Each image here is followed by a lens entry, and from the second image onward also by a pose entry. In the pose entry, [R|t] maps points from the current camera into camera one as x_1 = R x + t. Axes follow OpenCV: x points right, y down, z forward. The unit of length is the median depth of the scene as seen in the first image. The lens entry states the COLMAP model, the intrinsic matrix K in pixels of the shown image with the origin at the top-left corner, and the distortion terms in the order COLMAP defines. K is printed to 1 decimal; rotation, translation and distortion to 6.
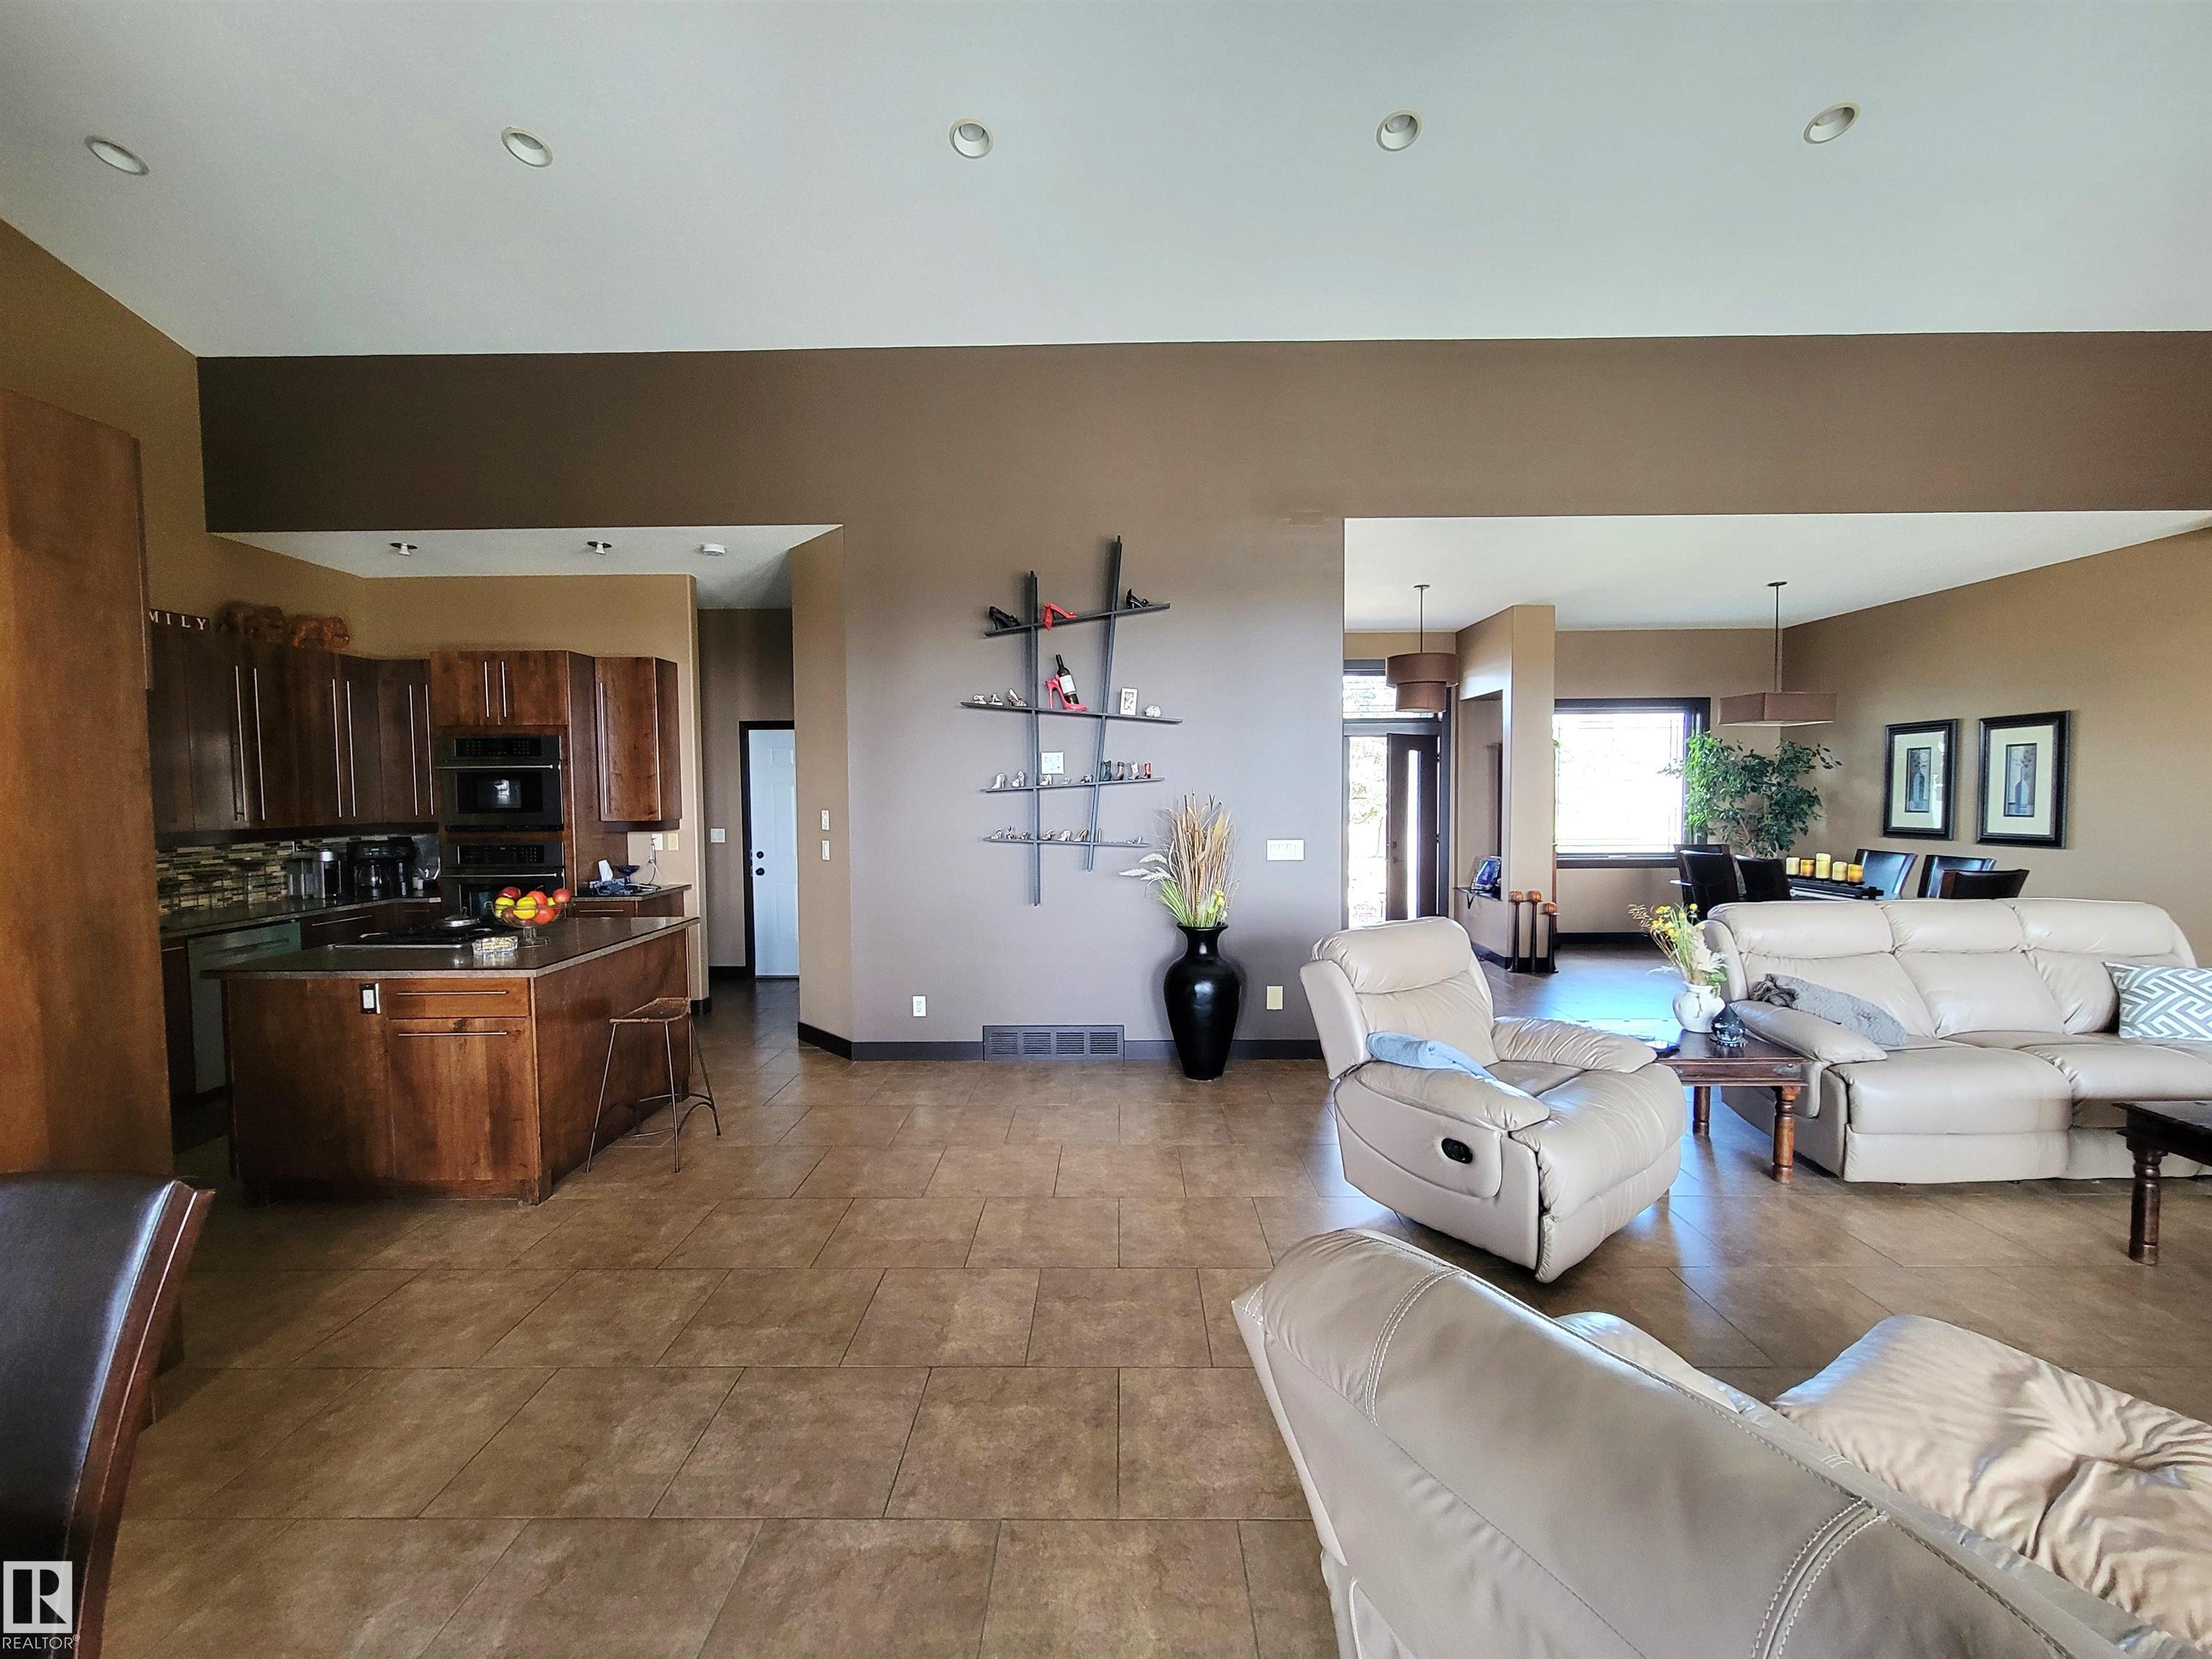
lens RADIAL K [[892.1, 0, 1102.9], [0, 892.1, 833.1], [0, 0, 1]] dist [-0.000439, -0.000395]
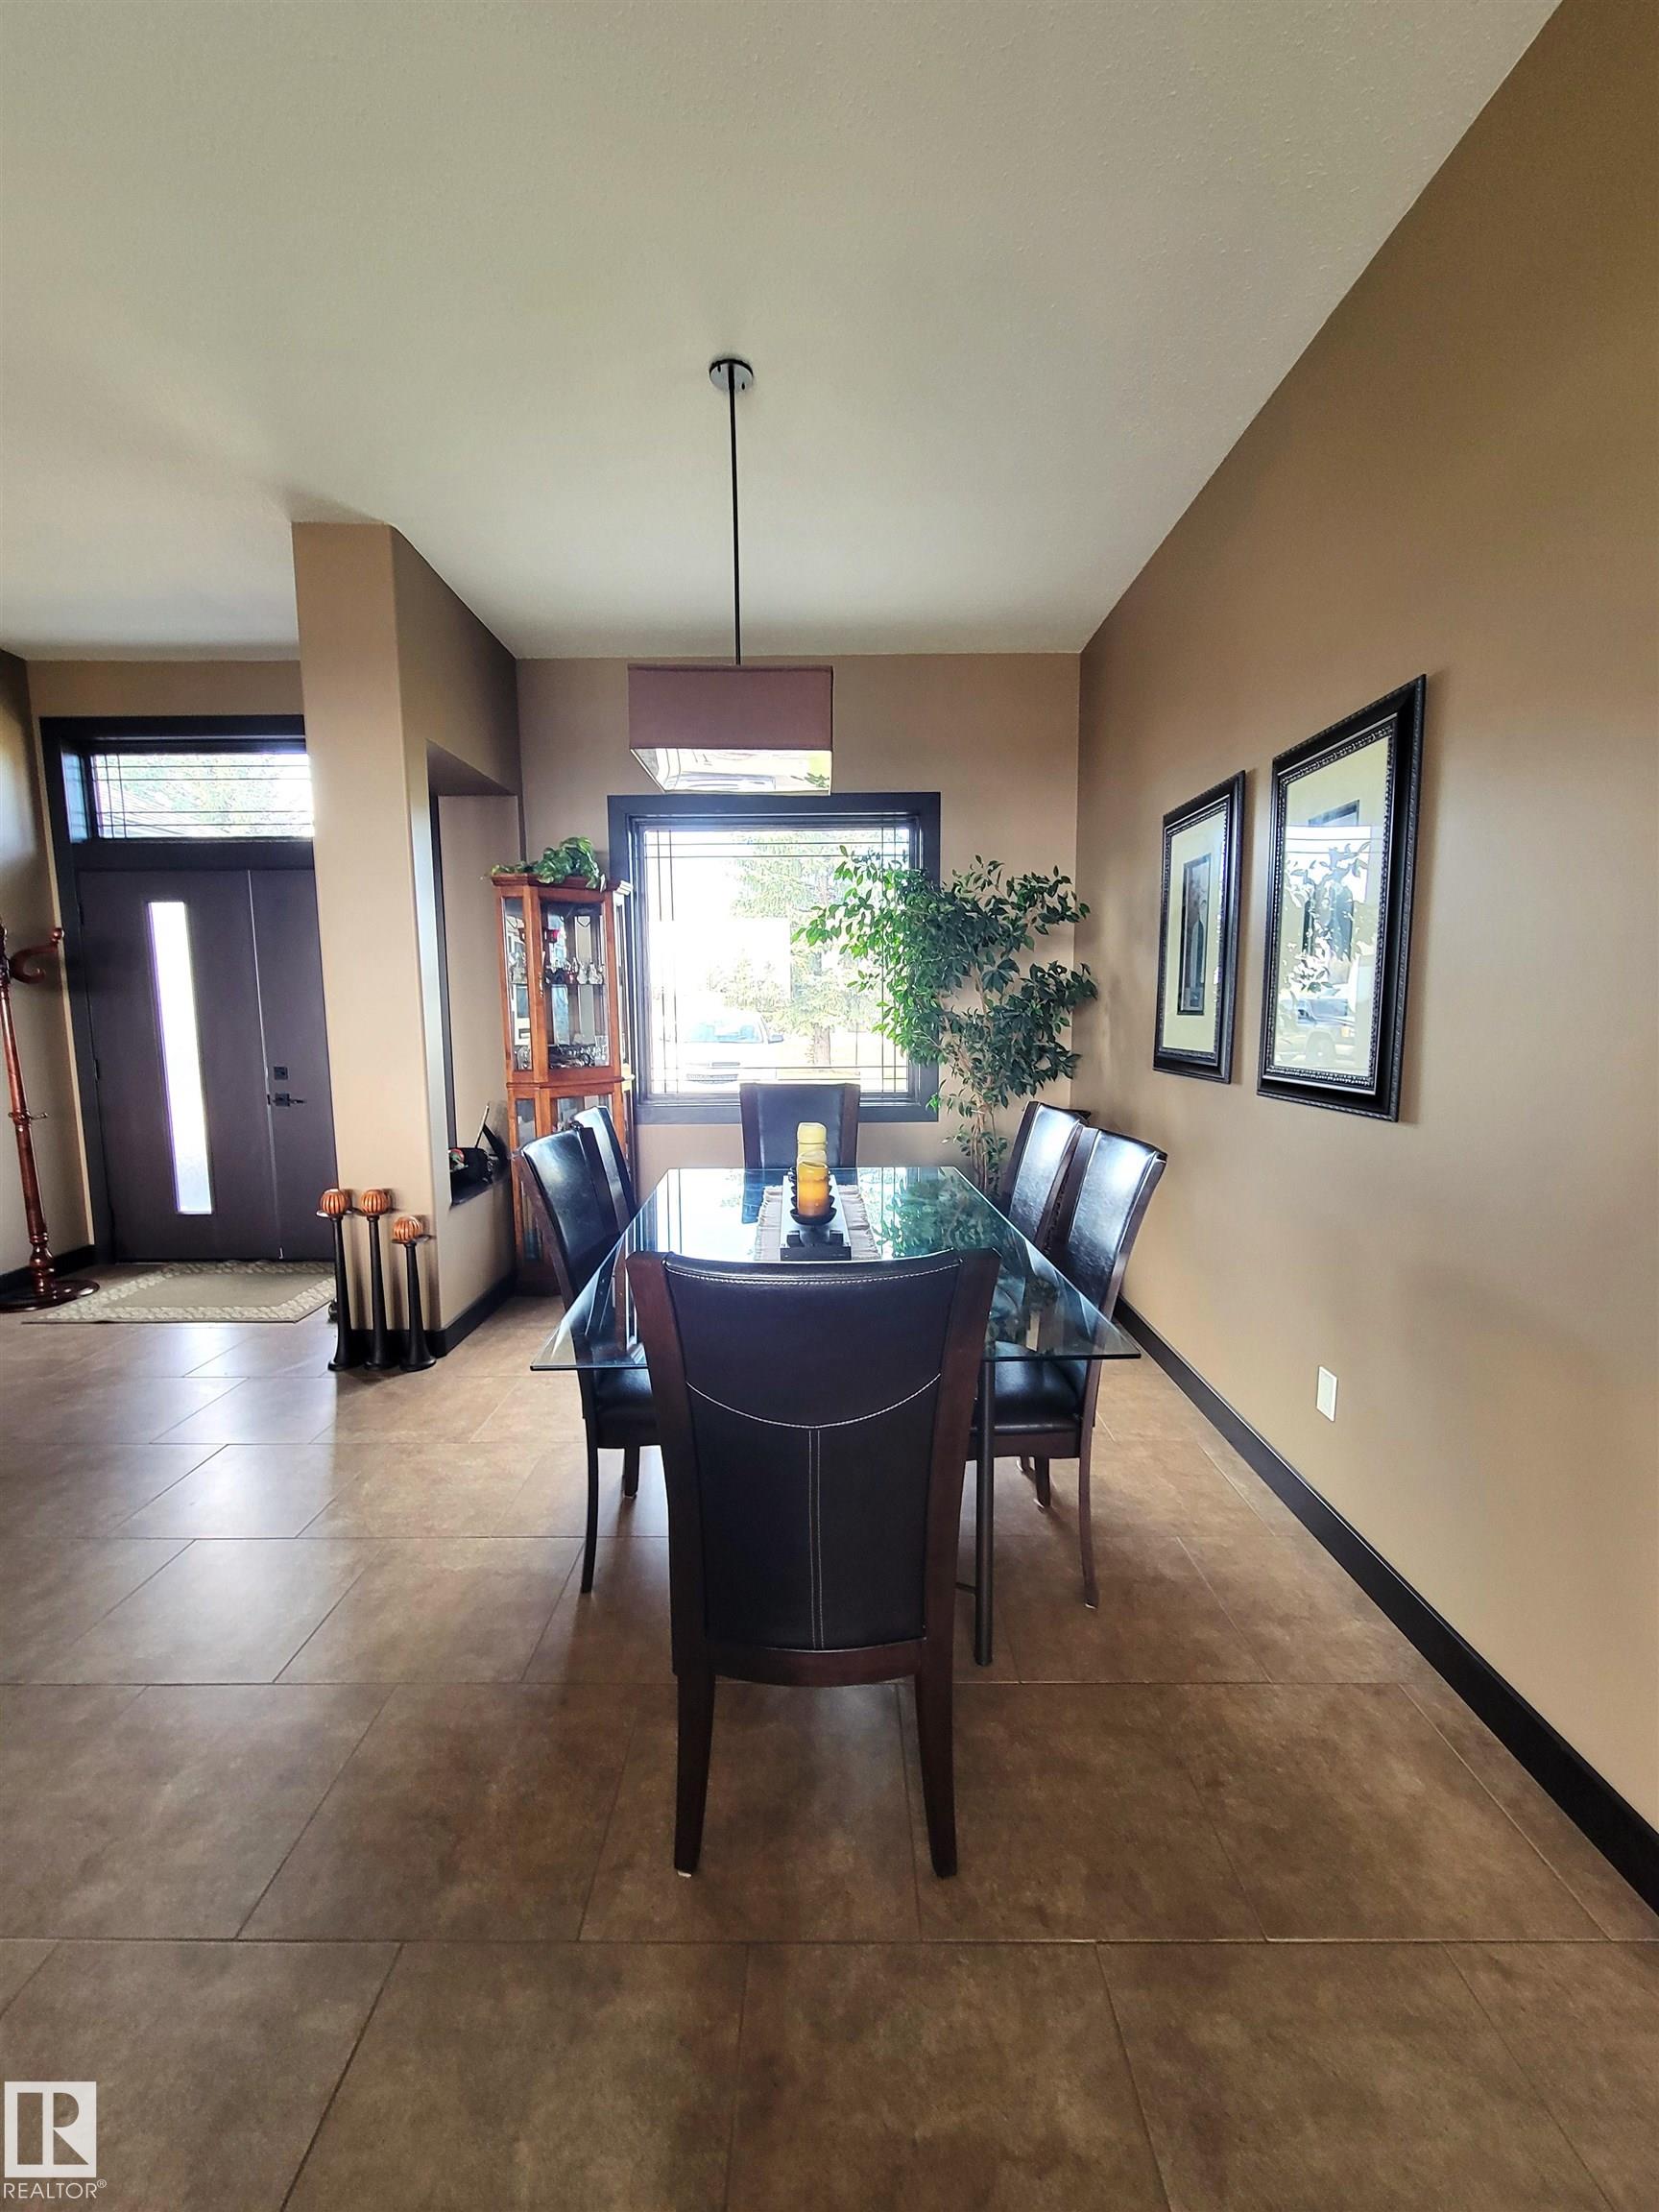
lens RADIAL K [[892.1, 0, 828.5], [0, 892.1, 1103.5], [0, 0, 1]] dist [-0.000439, -0.000395]
pose [[0.999780, 0.001831, 0.020907, 0.760788], [-0.003149, 0.997997, 0.063178, -0.007312], [-0.020750, -0.063230, 0.997783, 0.599070]]
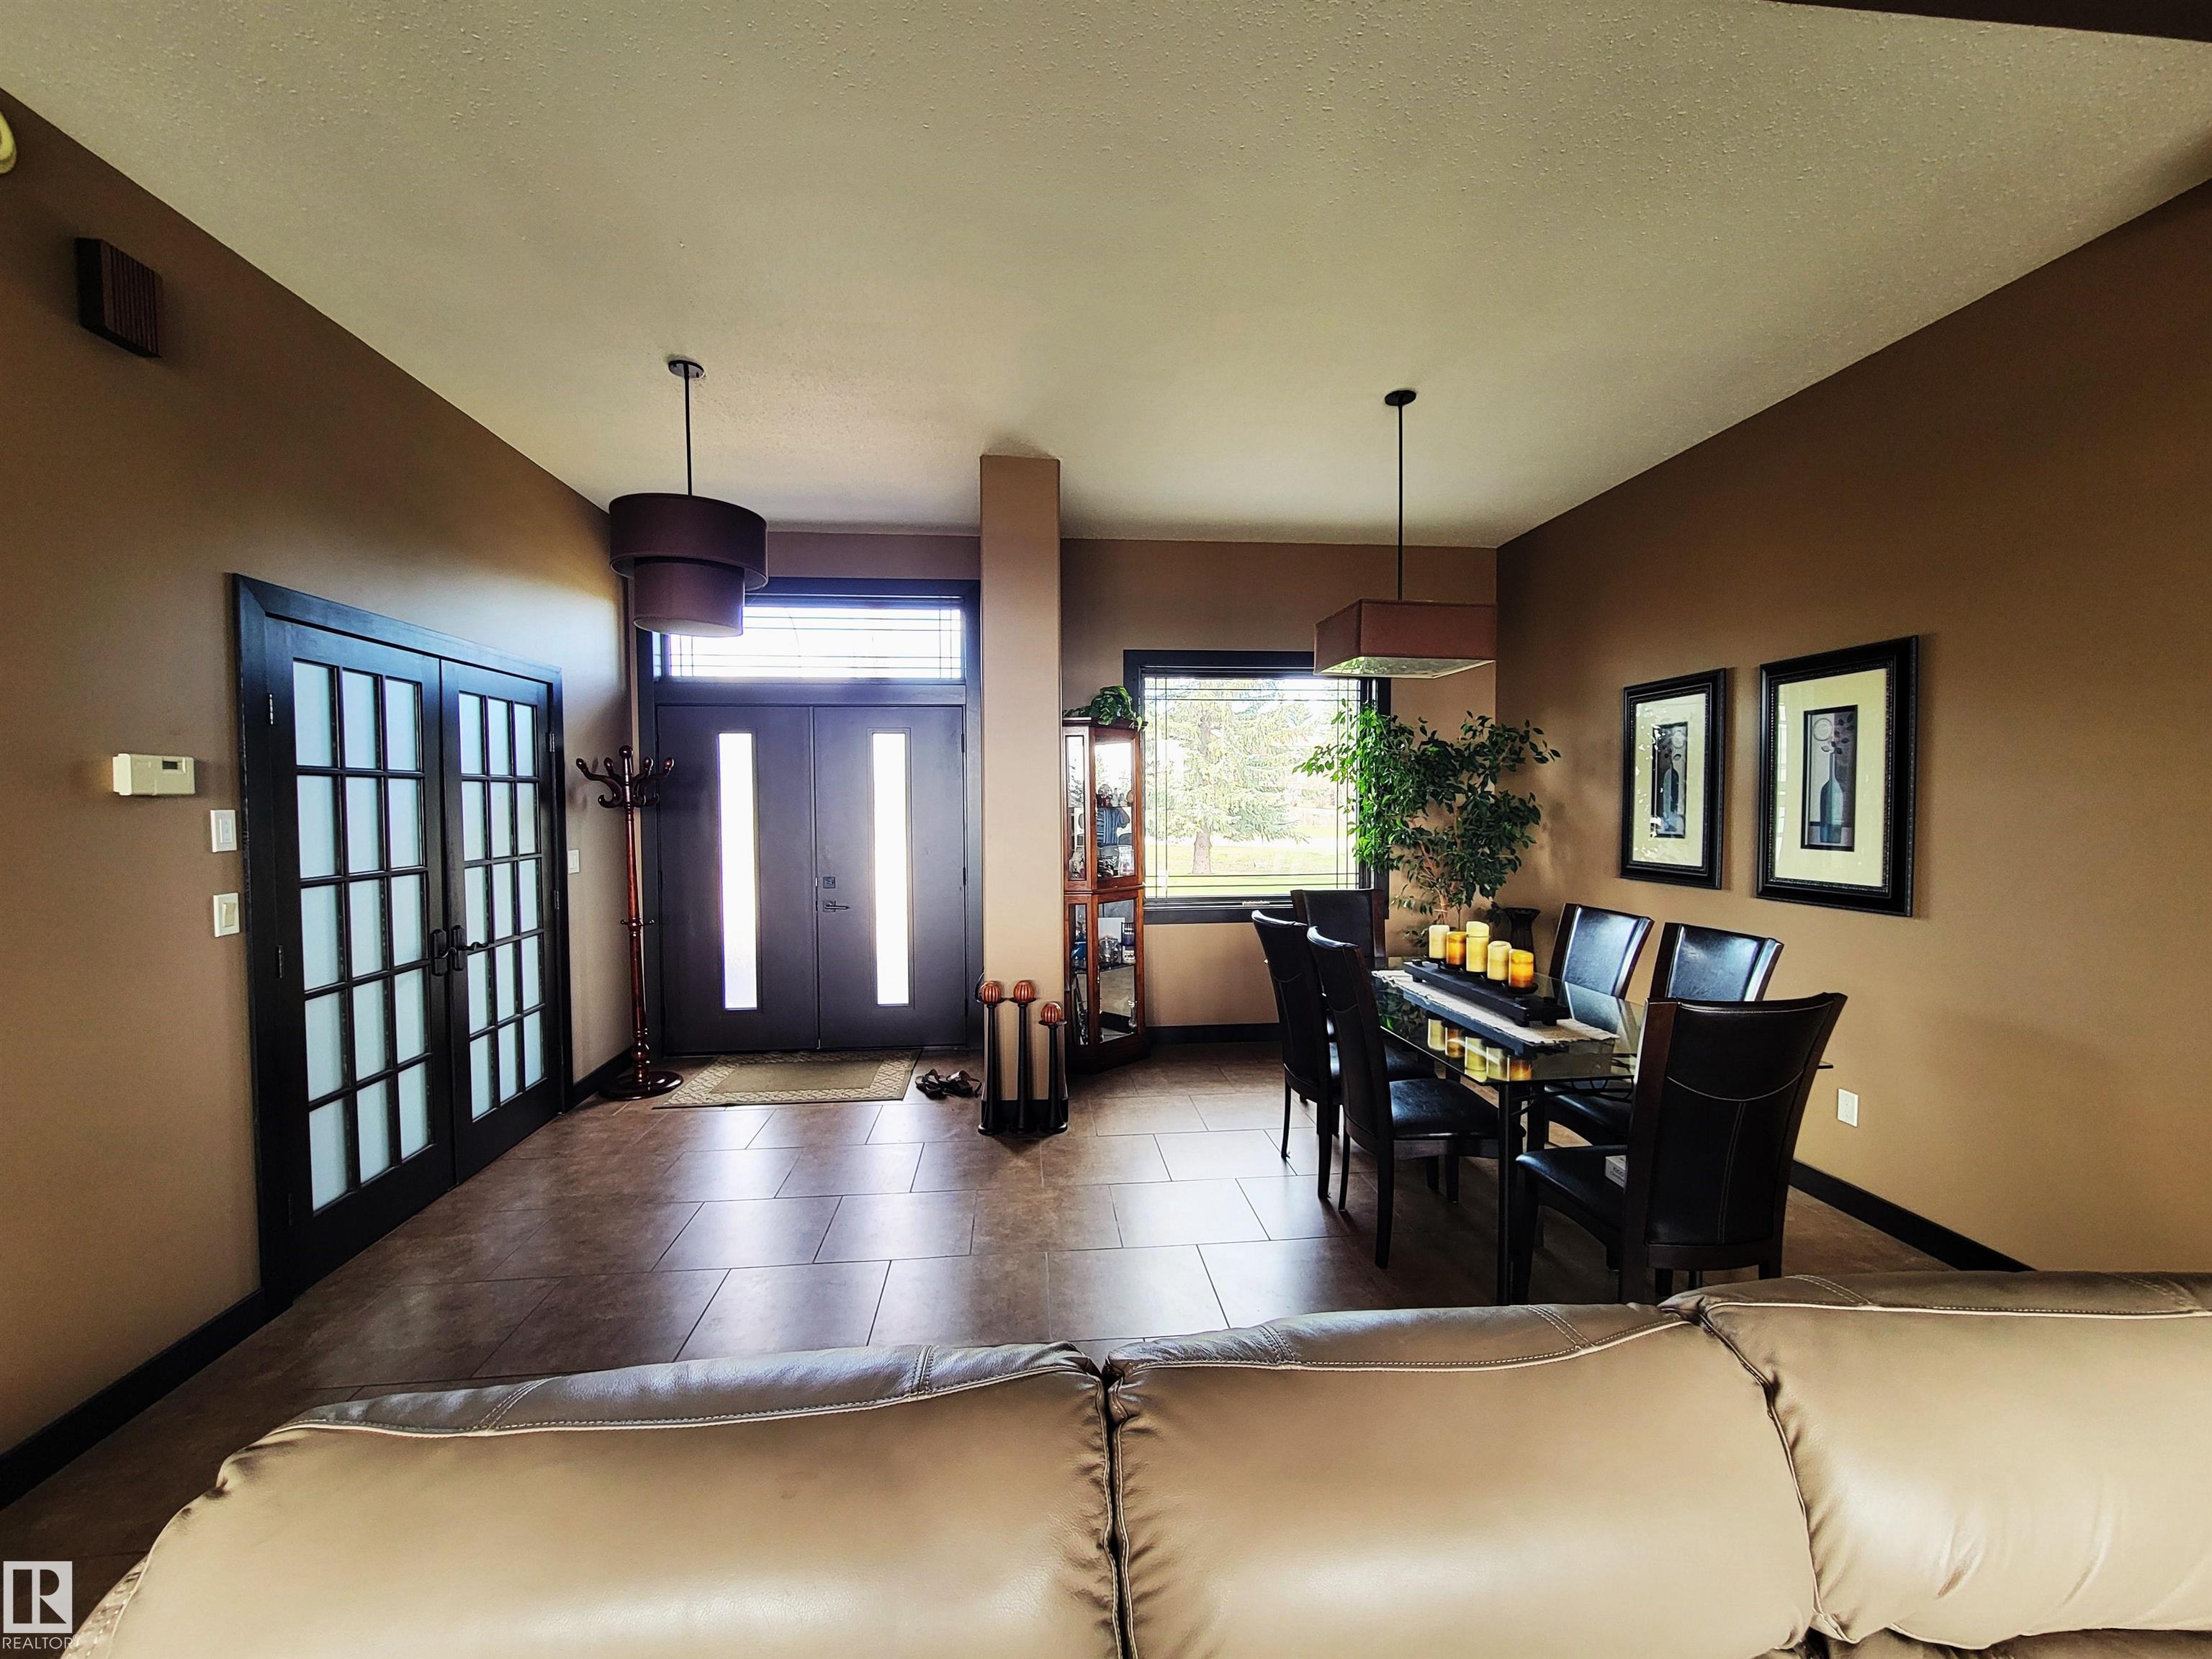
lens RADIAL K [[892.1, 0, 1108.1], [0, 892.1, 831.4], [0, 0, 1]] dist [-0.000439, -0.000395]
pose [[0.993152, 0.001144, 0.116821, 0.509998], [0.000328, 0.999921, -0.012581, -0.020566], [-0.116827, 0.012533, 0.993073, 0.493284]]
